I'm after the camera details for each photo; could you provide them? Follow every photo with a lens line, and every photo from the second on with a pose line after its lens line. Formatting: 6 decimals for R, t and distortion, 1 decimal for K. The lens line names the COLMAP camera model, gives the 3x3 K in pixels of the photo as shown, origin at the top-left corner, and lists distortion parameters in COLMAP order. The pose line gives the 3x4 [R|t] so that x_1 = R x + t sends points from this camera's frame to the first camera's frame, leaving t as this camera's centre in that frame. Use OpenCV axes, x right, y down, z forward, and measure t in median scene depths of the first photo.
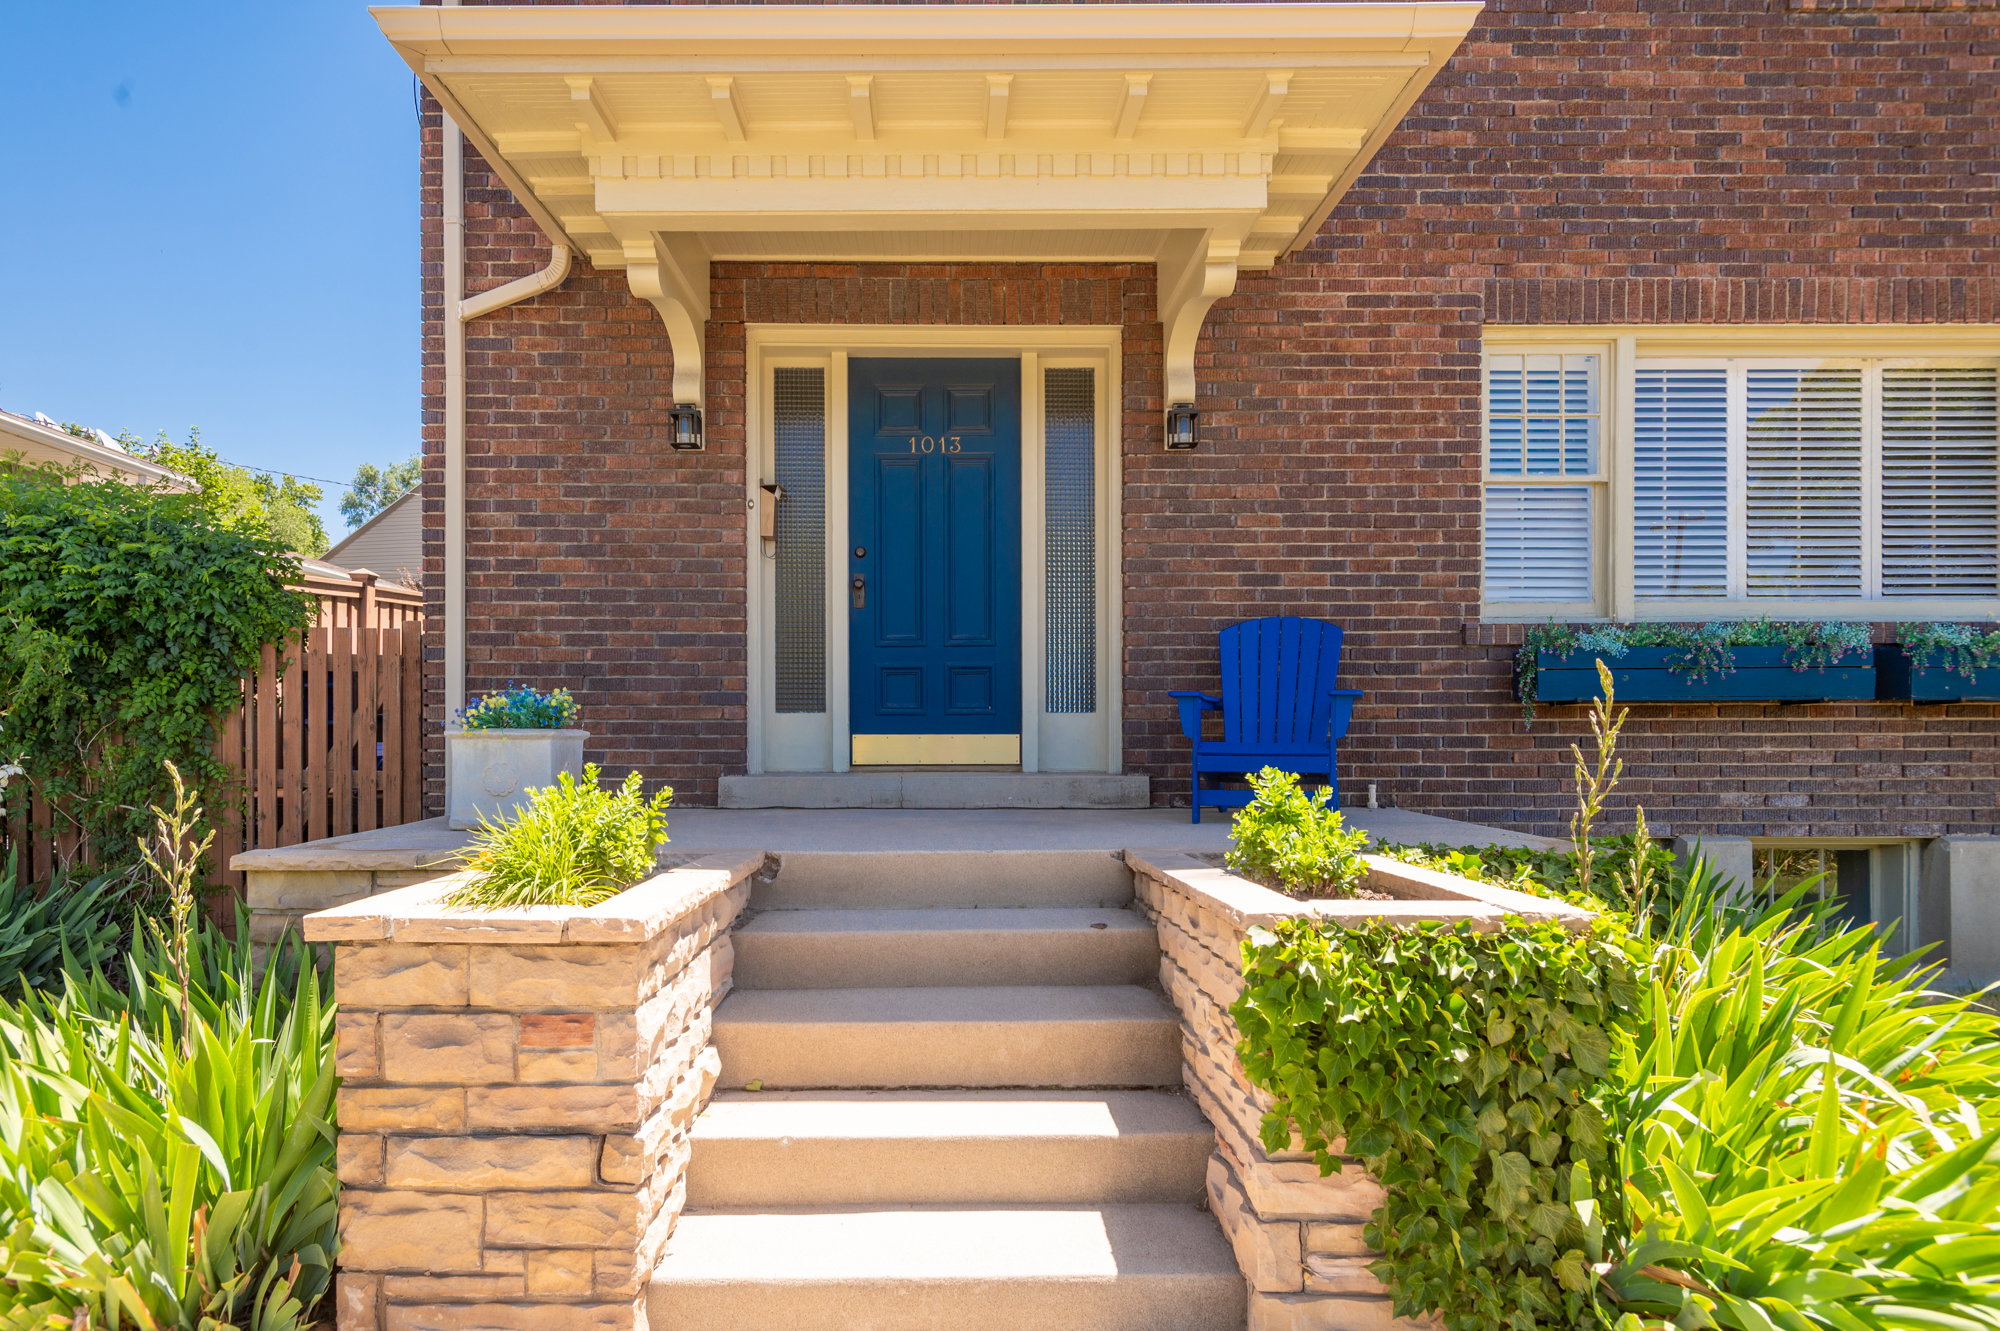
lens RADIAL K [[1022.5, 0, 936.7], [0, 1022.5, 717.5], [0, 0, 1]] dist [0.017401, -0.003105]
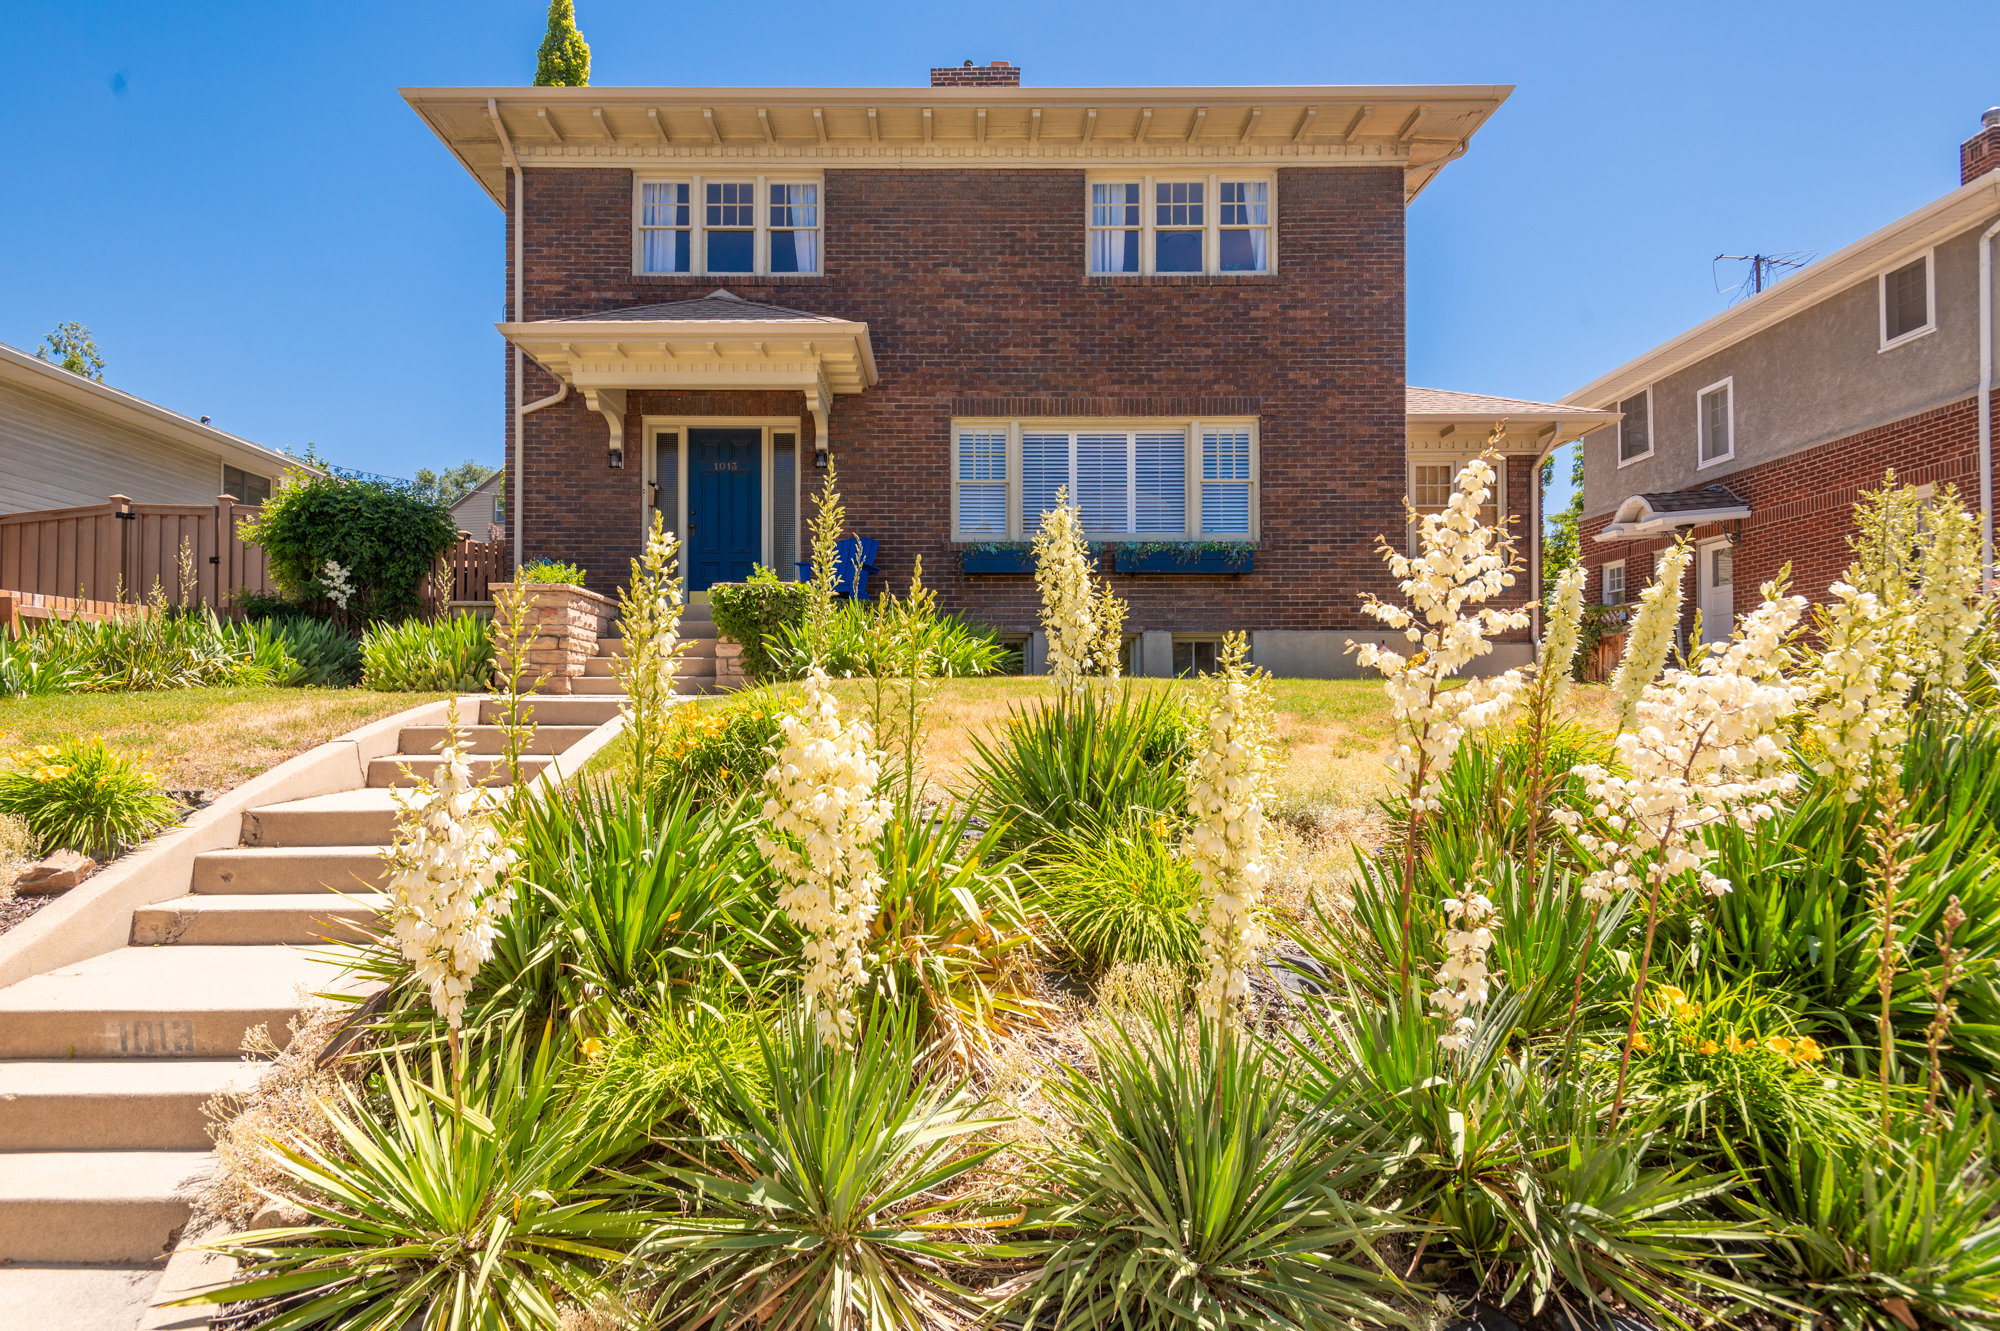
lens RADIAL K [[1094.0, 0, 998.0], [0, 1094.0, 721.5], [0, 0, 1]] dist [0.030694, -0.007252]
pose [[0.999930, 0.001111, -0.011764, 0.669060], [-0.001281, 0.999895, -0.014447, 0.360236], [0.011747, 0.014461, 0.999826, -1.525266]]
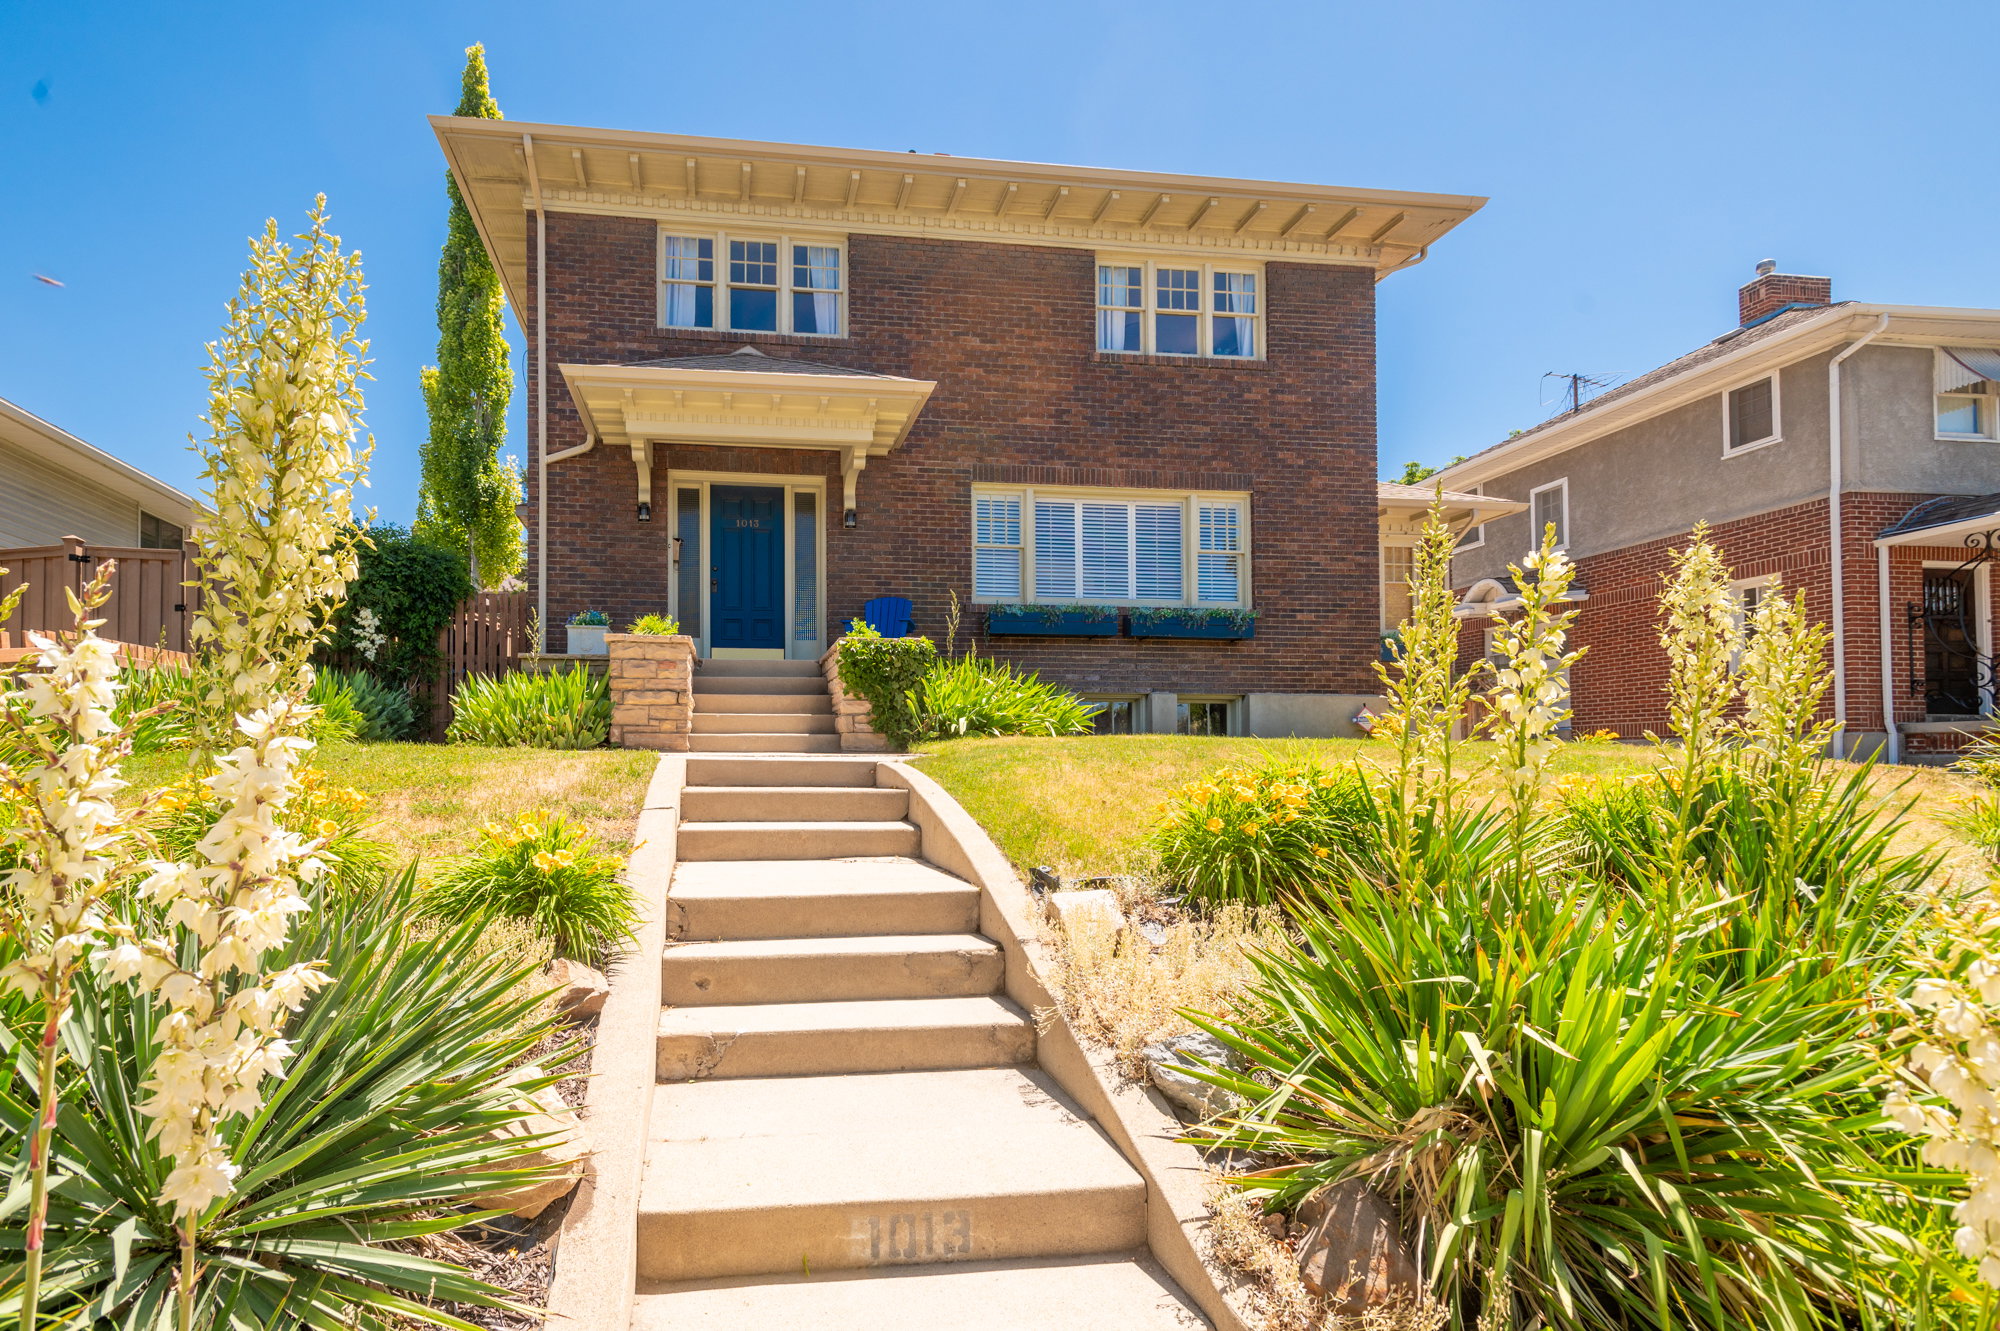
lens RADIAL K [[948.2, 0, 816.7], [0, 948.2, 775.9], [0, 0, 1]] dist [0.018432, 0.000624]
pose [[0.993405, 0.000912, 0.114653, -0.095854], [0.000290, 0.999945, -0.010466, 0.342119], [-0.114657, 0.010430, 0.993350, -1.198099]]
